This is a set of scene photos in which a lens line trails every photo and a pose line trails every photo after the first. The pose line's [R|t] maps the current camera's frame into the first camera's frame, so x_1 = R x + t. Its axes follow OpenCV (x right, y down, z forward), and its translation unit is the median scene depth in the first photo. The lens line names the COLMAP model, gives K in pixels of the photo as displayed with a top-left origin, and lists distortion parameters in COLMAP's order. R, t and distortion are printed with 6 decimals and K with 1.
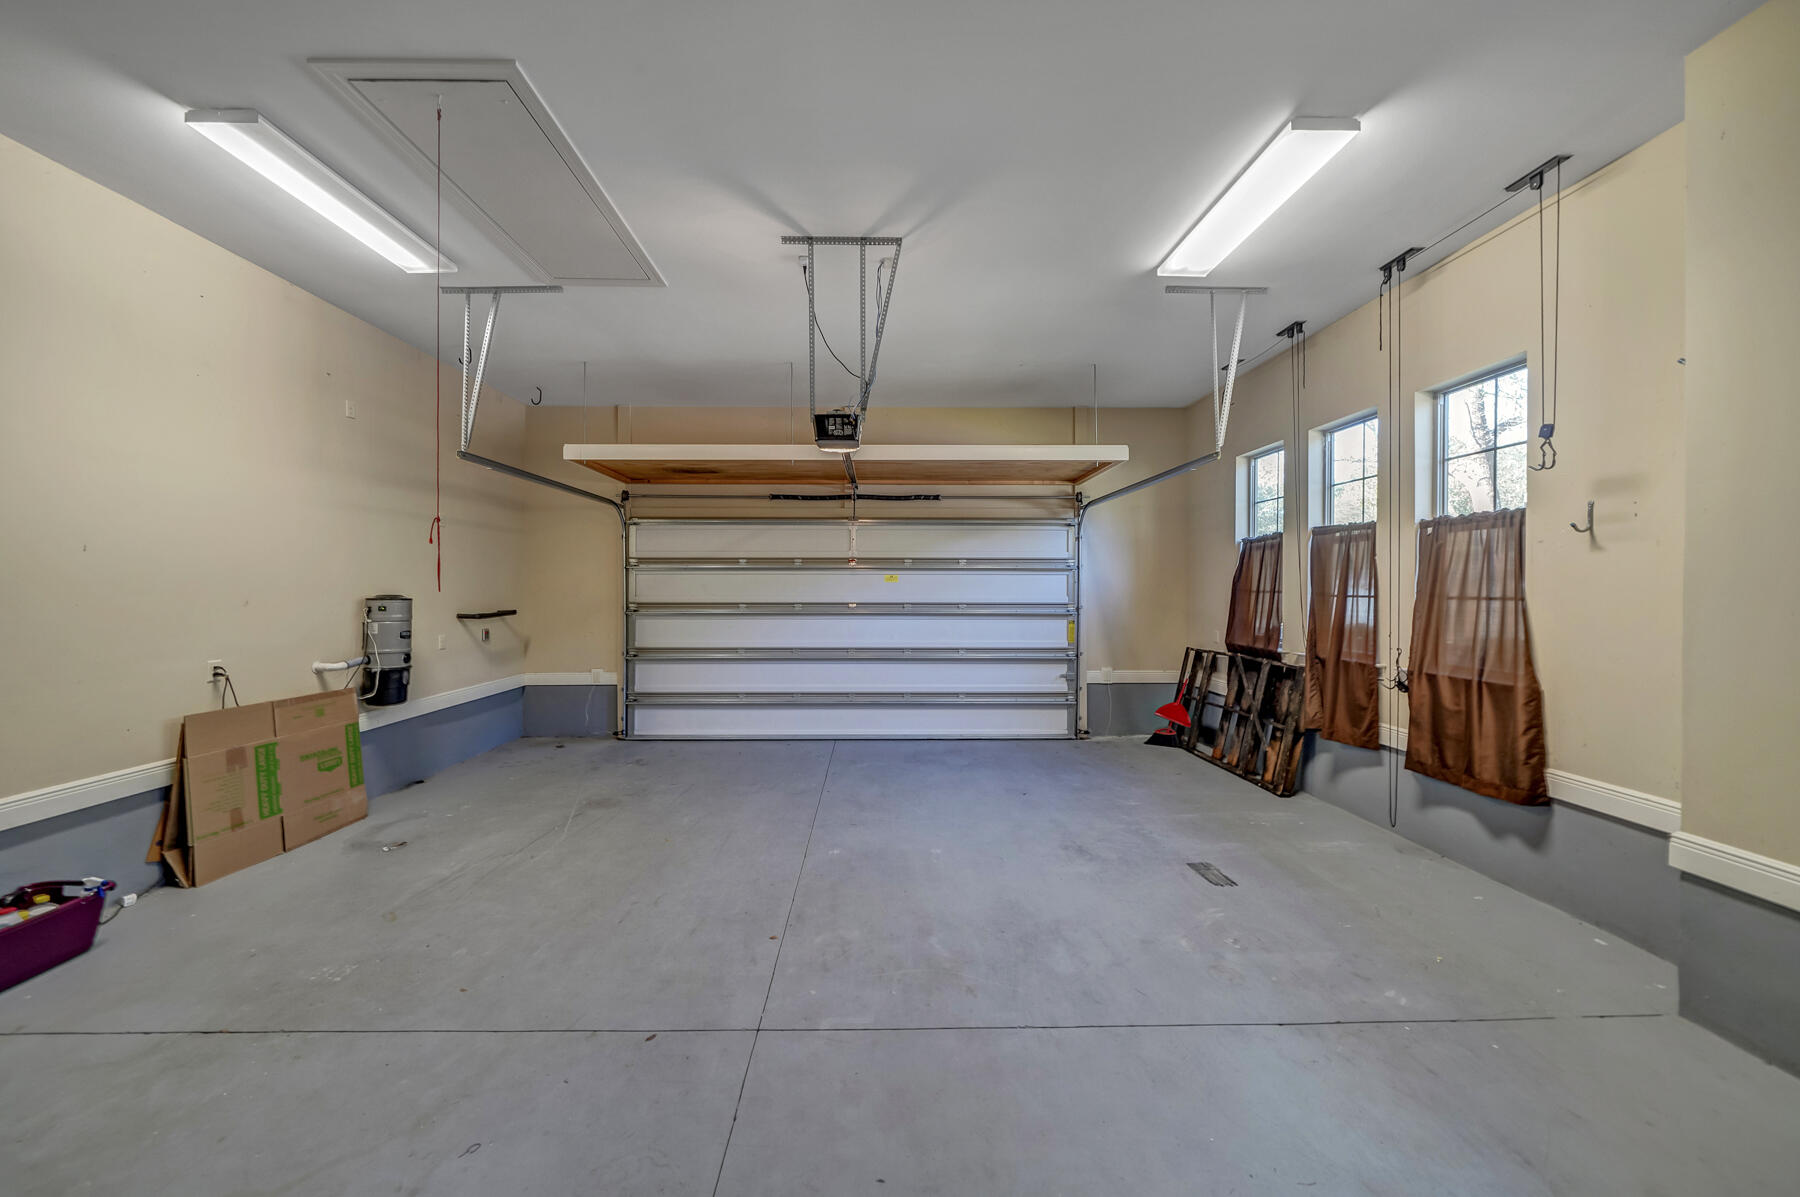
lens RADIAL K [[619.5, 0, 892.0], [0, 619.5, 597.0], [0, 0, 1]] dist [-0.005885, 0.000251]
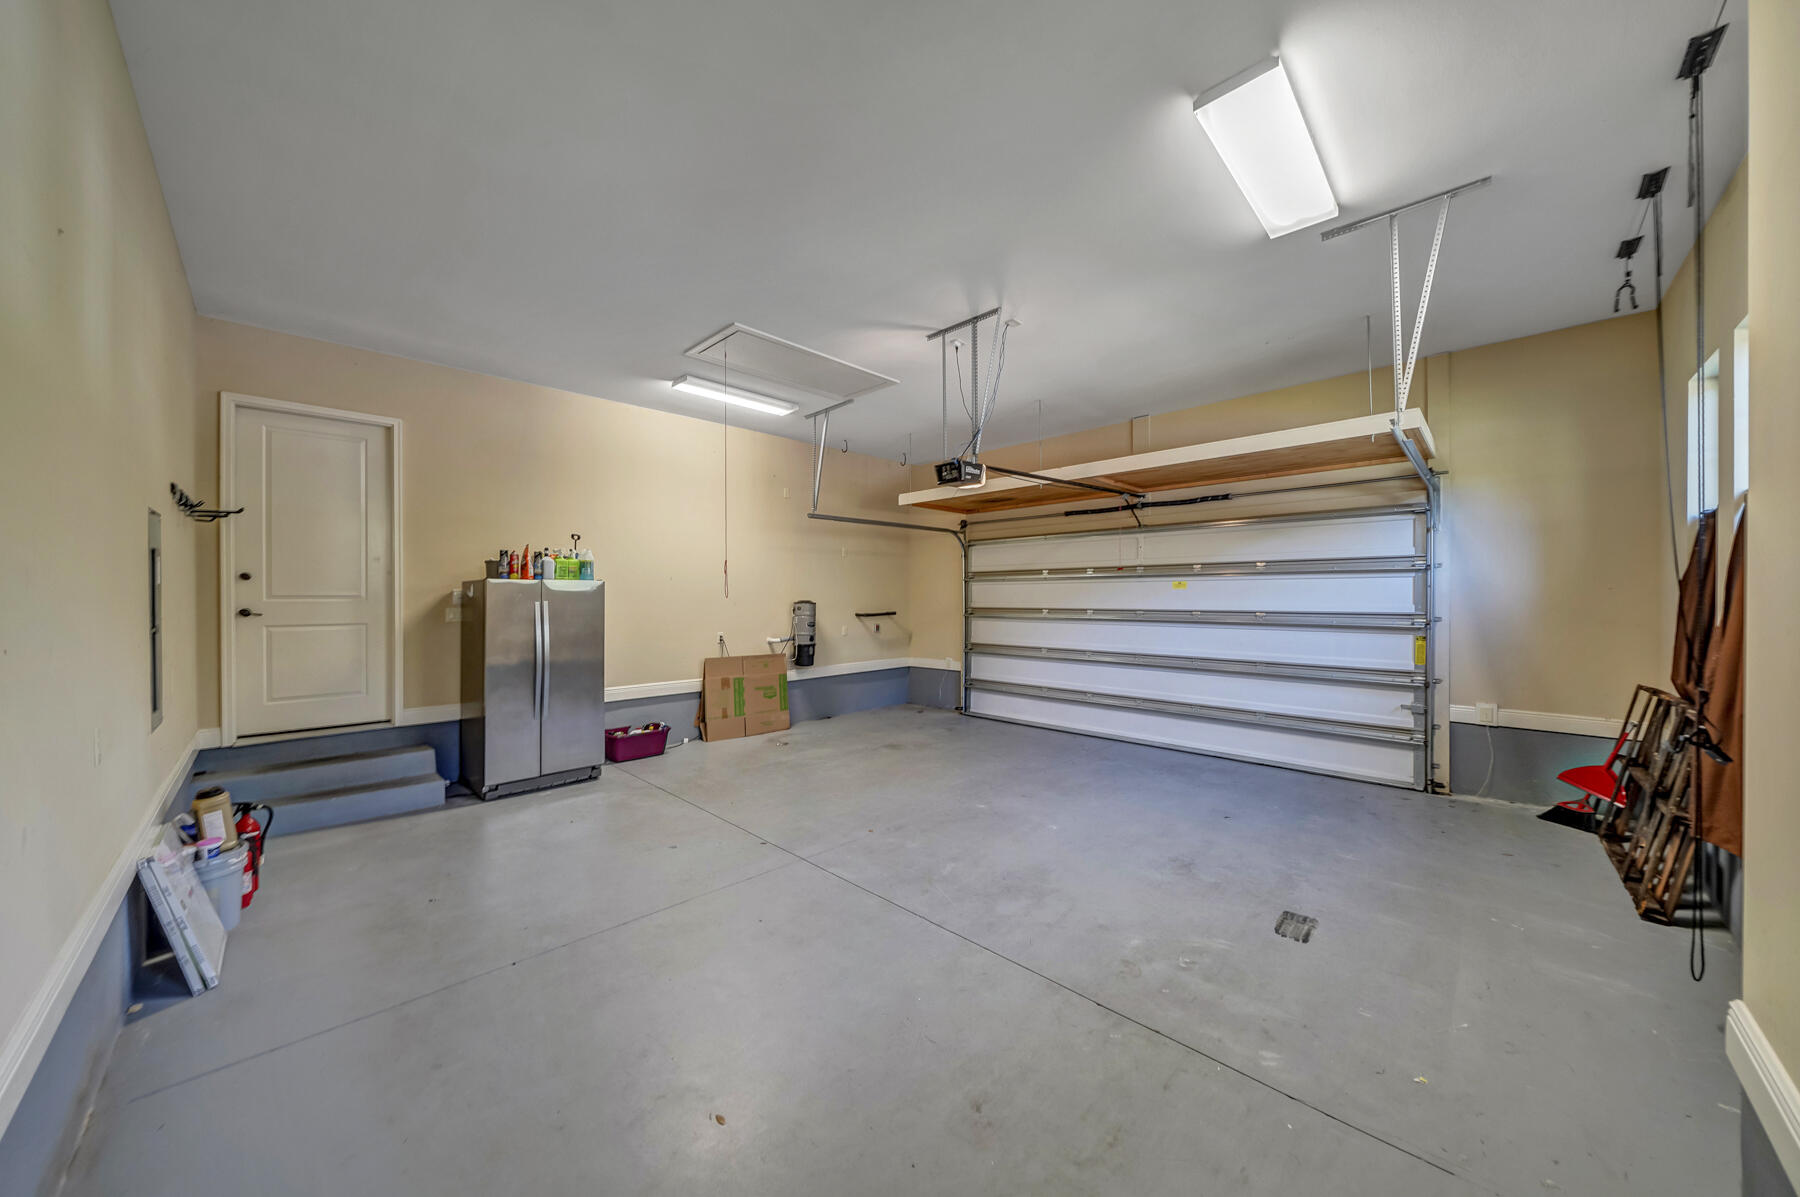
lens RADIAL K [[619.1, 0, 898.3], [0, 619.1, 606.3], [0, 0, 1]] dist [-0.000917, 0.000064]
pose [[0.702254, 0.008579, -0.711875, 0.548298], [-0.007177, 0.999962, 0.004971, 0.002481], [0.711890, 0.001618, 0.702289, 0.001866]]
